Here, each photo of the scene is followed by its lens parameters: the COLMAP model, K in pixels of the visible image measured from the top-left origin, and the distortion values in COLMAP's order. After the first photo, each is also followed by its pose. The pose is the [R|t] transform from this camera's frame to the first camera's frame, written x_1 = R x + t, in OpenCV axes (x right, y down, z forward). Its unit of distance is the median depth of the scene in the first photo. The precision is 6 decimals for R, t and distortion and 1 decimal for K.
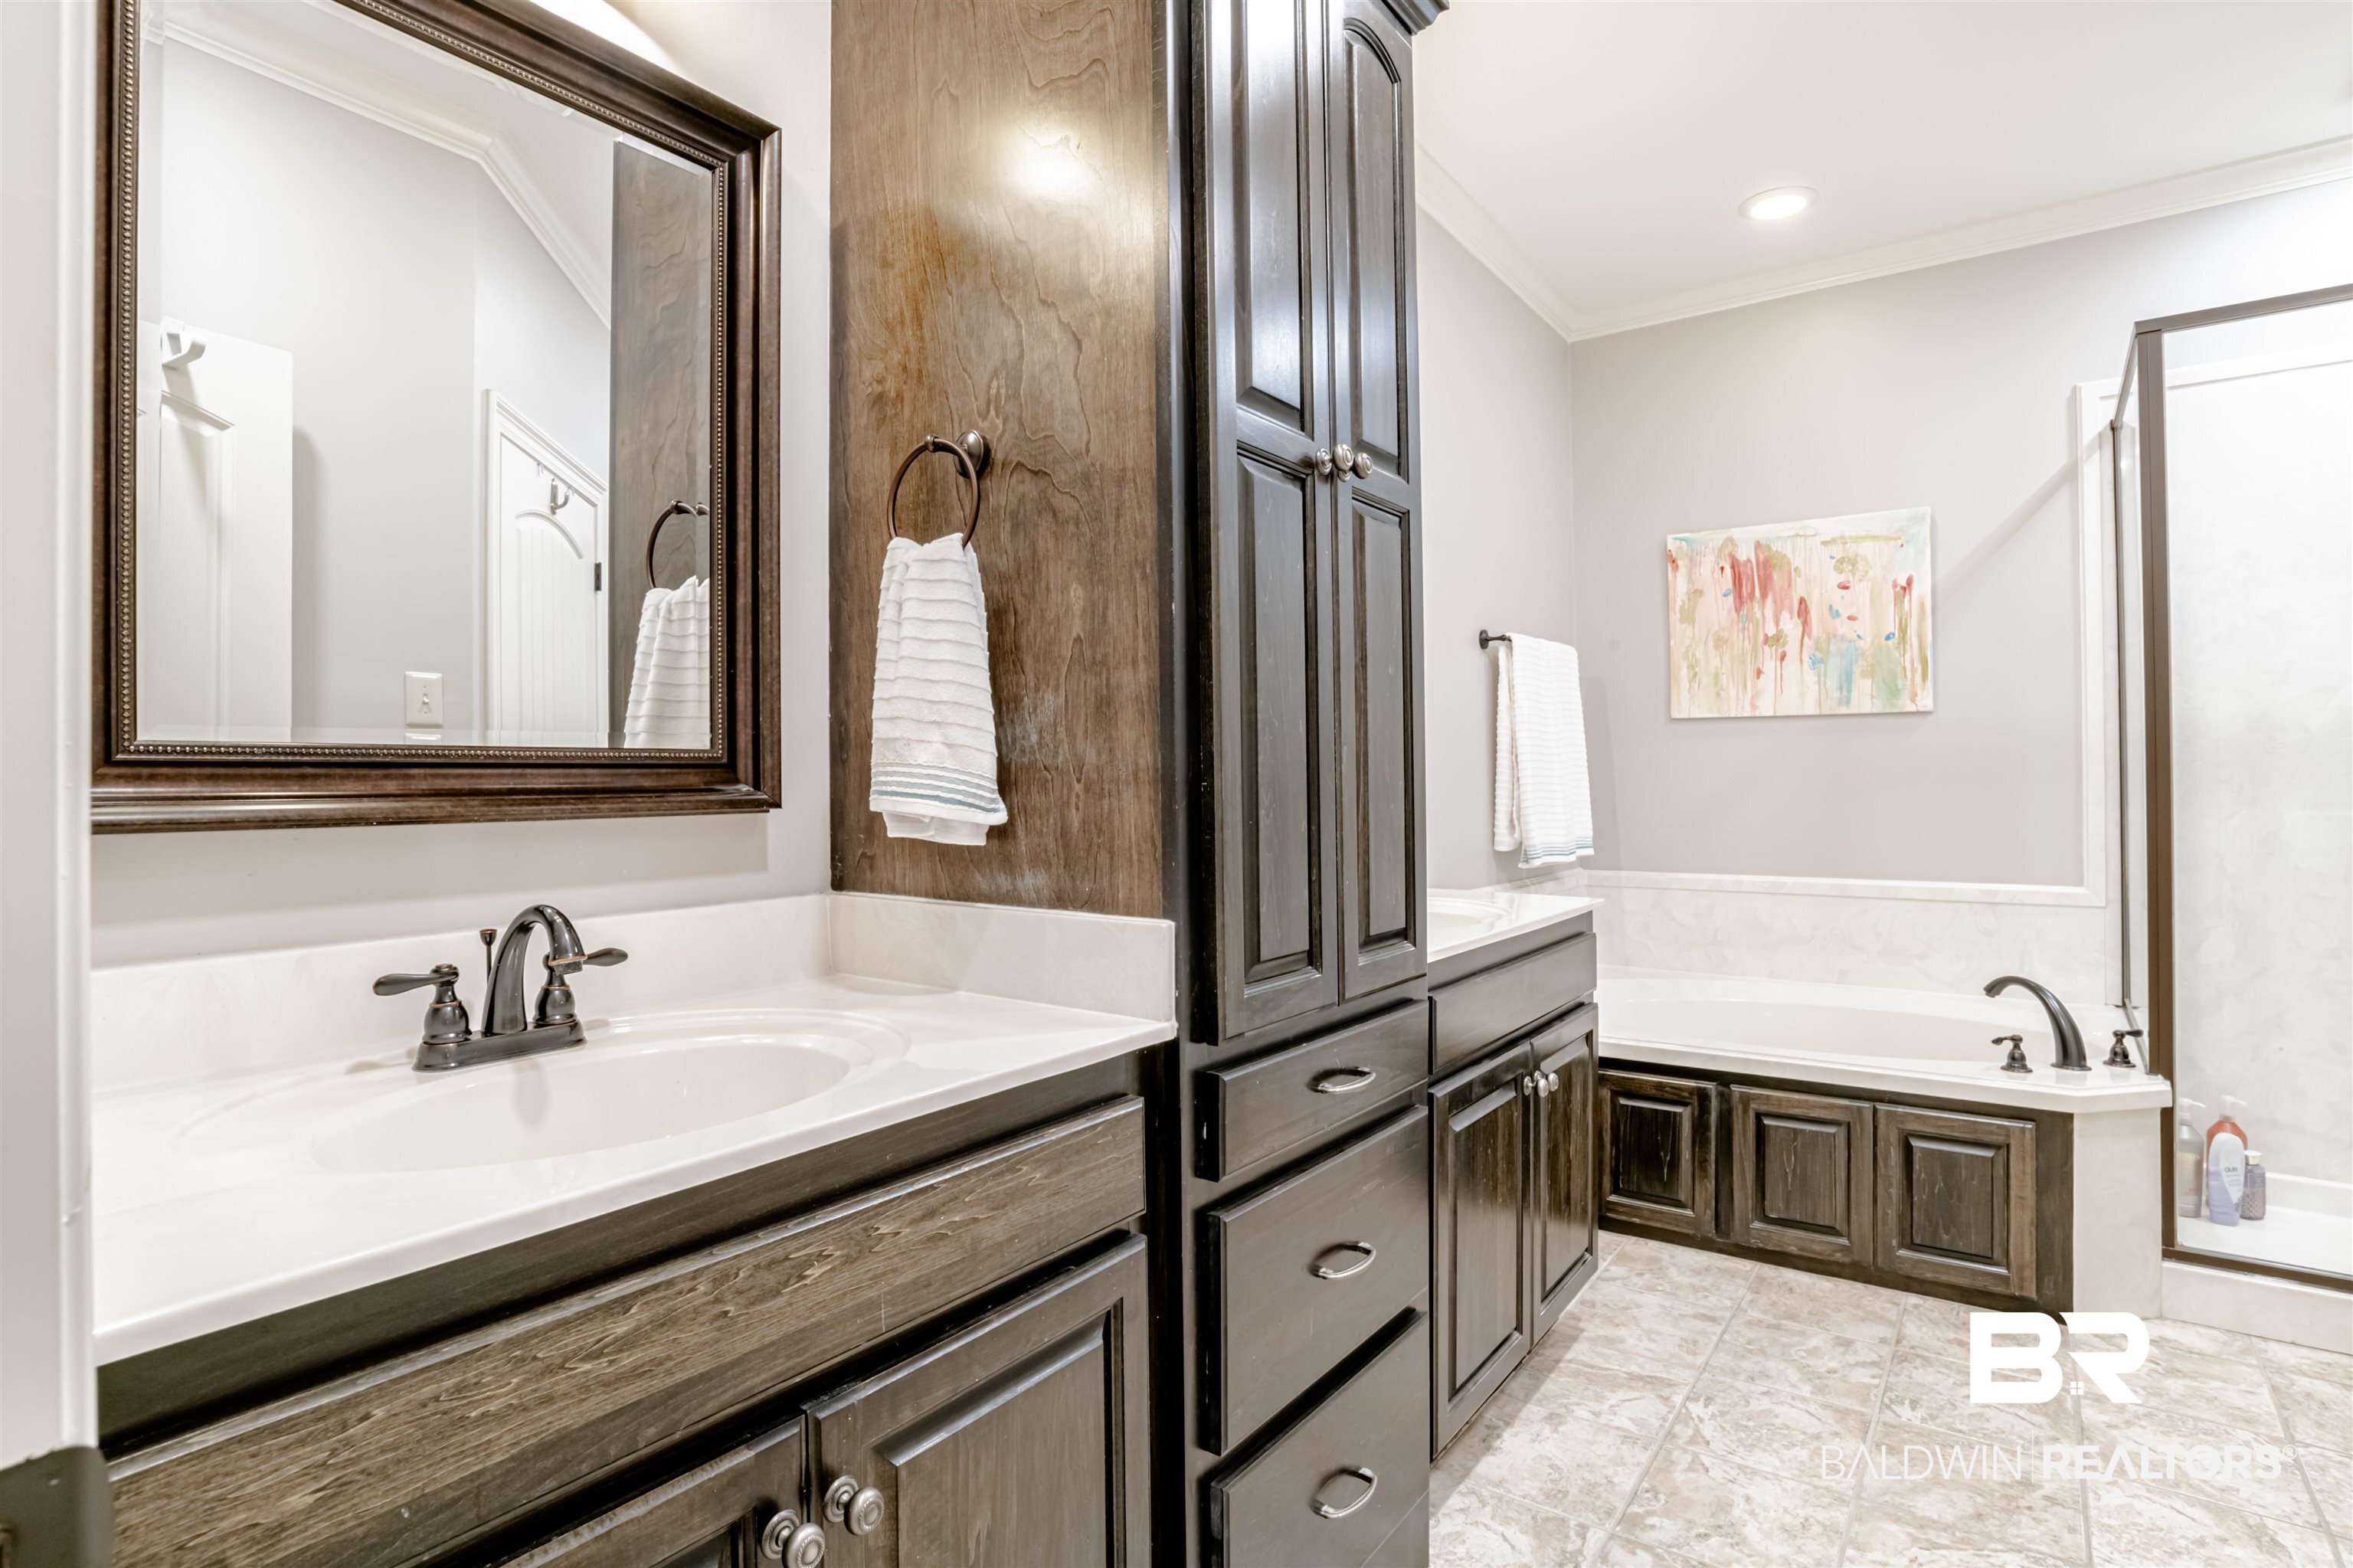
lens RADIAL K [[1208.6, 0, 1175.1], [0, 1208.6, 769.2], [0, 0, 1]] dist [-0.055967, 0.021057]
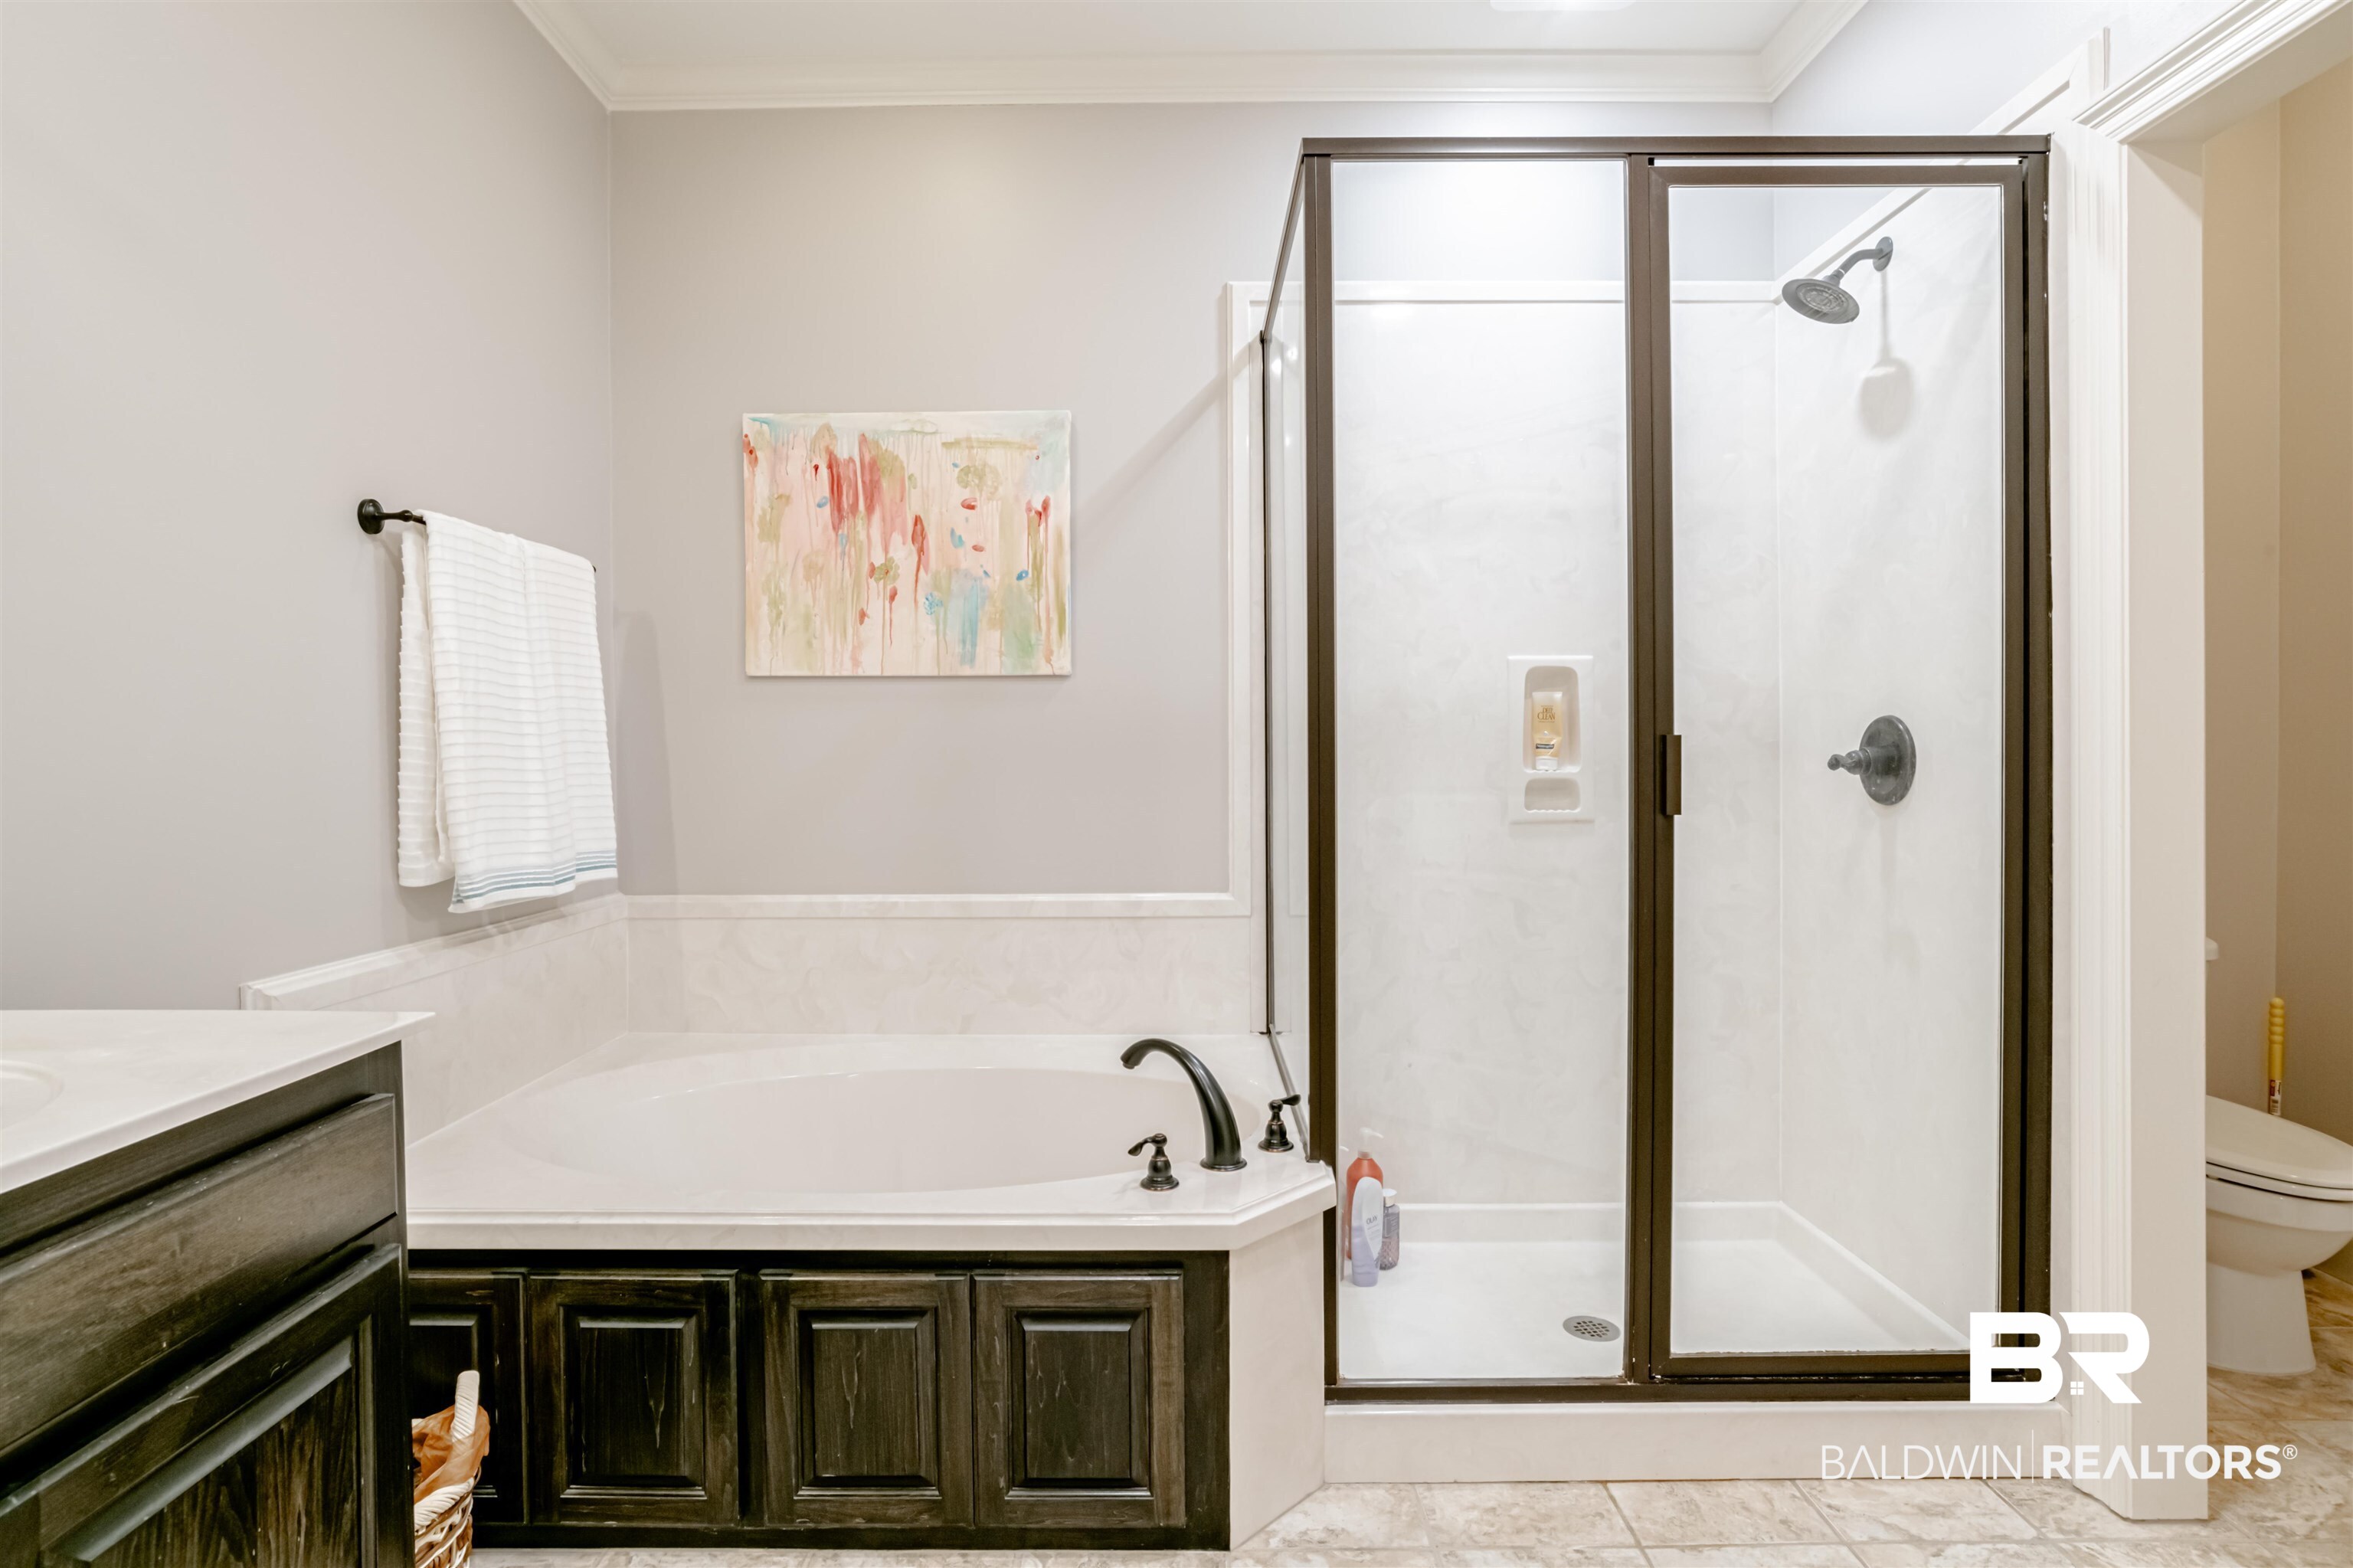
lens RADIAL K [[1208.6, 0, 1173.2], [0, 1208.6, 771.9], [0, 0, 1]] dist [-0.055967, 0.021057]
pose [[0.810034, -0.005520, 0.586357, 0.247590], [-0.004896, 0.999857, 0.016175, 0.001693], [-0.586363, -0.015973, 0.809891, 0.343382]]
